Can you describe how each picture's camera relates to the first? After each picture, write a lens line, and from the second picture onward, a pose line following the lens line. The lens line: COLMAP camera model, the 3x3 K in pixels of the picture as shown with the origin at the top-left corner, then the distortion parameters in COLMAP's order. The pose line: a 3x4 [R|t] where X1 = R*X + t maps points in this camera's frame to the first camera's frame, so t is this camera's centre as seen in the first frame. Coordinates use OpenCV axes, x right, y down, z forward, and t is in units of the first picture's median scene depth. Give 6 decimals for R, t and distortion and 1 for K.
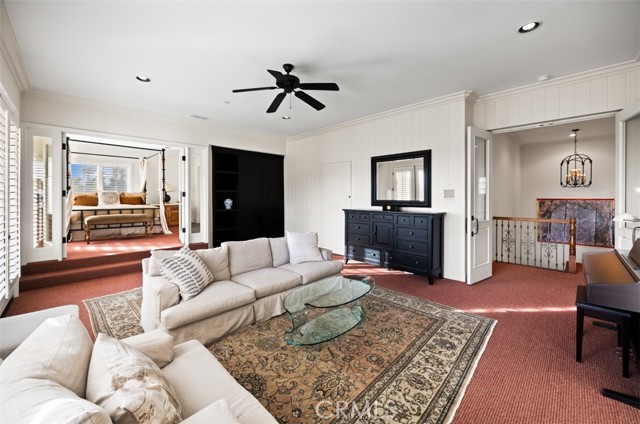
lens RADIAL K [[250.4, 0, 320.9], [0, 250.4, 194.5], [0, 0, 1]] dist [0.017824, 0.000195]
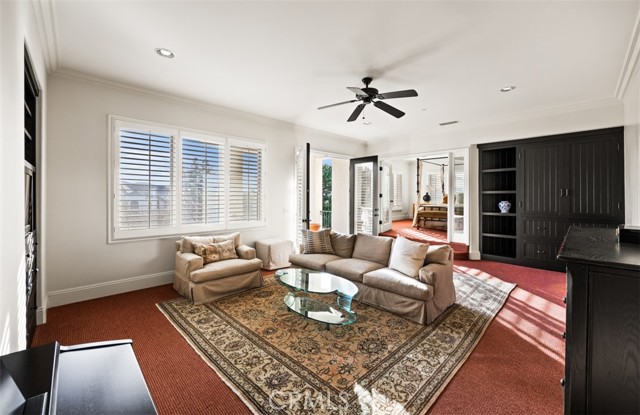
lens RADIAL K [[252.4, 0, 324.7], [0, 252.4, 200.5], [0, 0, 1]] dist [-0.007796, 0.000236]
pose [[0.004050, 0.010923, -0.999932, 1.338928], [0.000000, 0.999940, 0.010924, 0.021611], [0.999992, -0.000045, 0.004050, 1.202707]]
